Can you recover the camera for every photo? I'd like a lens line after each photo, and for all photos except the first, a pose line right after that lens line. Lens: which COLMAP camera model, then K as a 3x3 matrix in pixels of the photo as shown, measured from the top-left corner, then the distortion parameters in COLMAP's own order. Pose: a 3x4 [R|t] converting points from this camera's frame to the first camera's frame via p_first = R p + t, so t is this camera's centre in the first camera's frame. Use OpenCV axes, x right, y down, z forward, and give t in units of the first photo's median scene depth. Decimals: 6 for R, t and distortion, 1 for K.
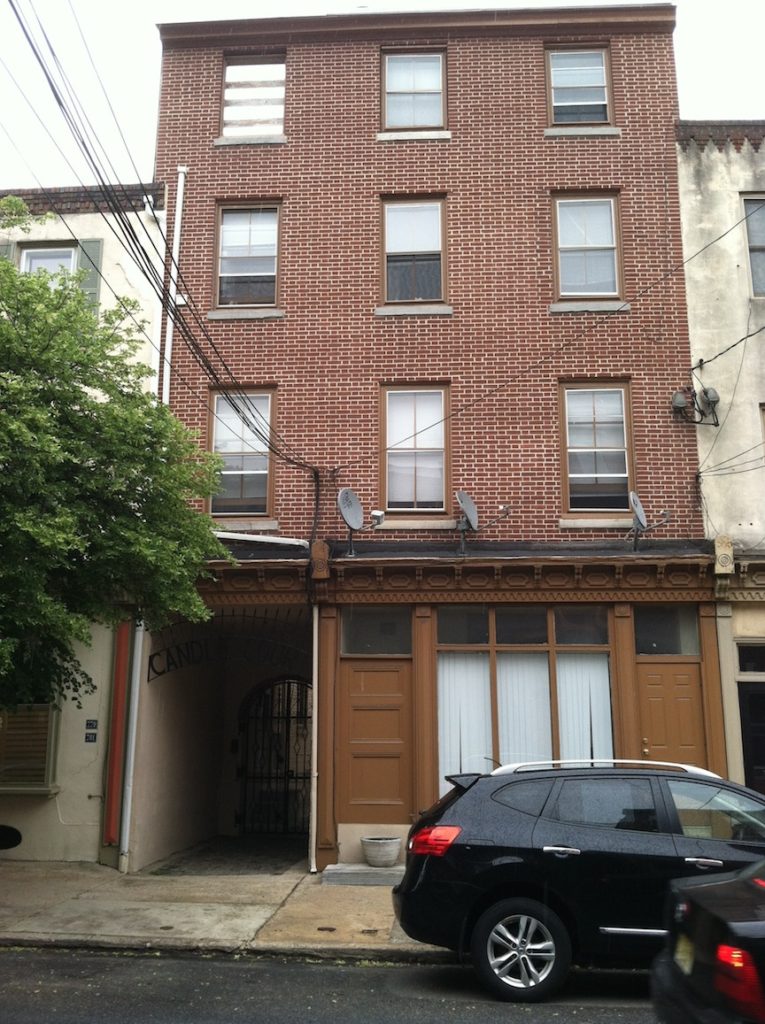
lens RADIAL K [[1035.6, 0, 382.5], [0, 1035.6, 512.0], [0, 0, 1]] dist [0.083677, -0.015472]
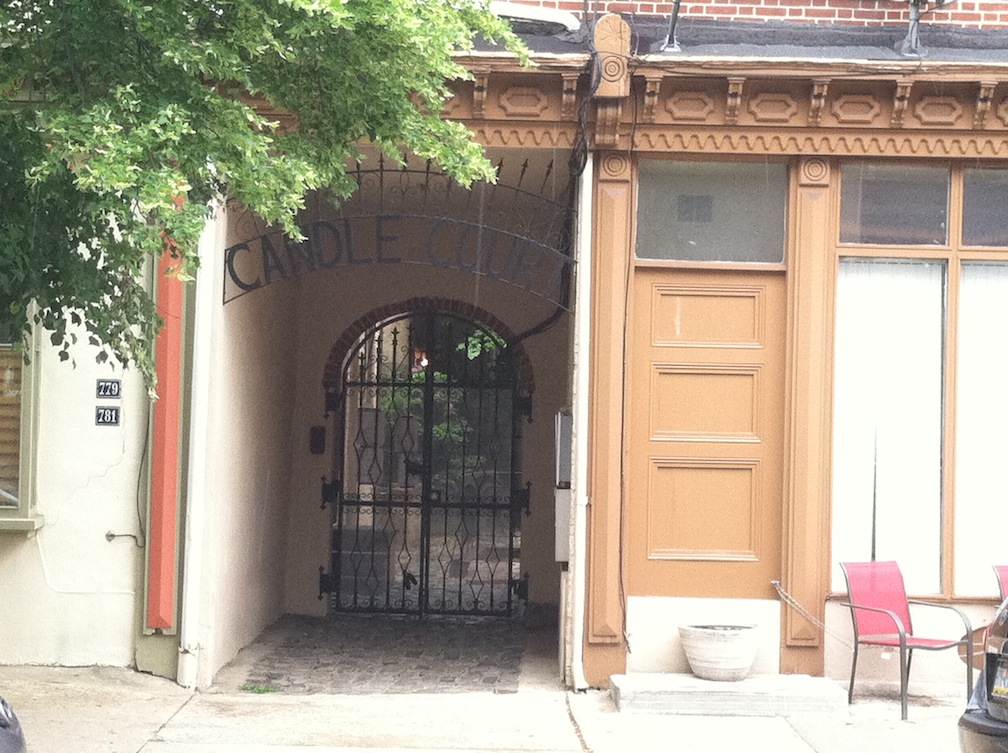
lens RADIAL K [[2176.3, 0, 504.0], [0, 2176.3, 376.5], [0, 0, 1]] dist [0.337513, -0.793805]
pose [[0.991053, 0.020908, 0.131823, -0.233415], [-0.045812, 0.980940, 0.188835, 0.003338], [-0.125362, -0.193185, 0.973121, 0.018887]]
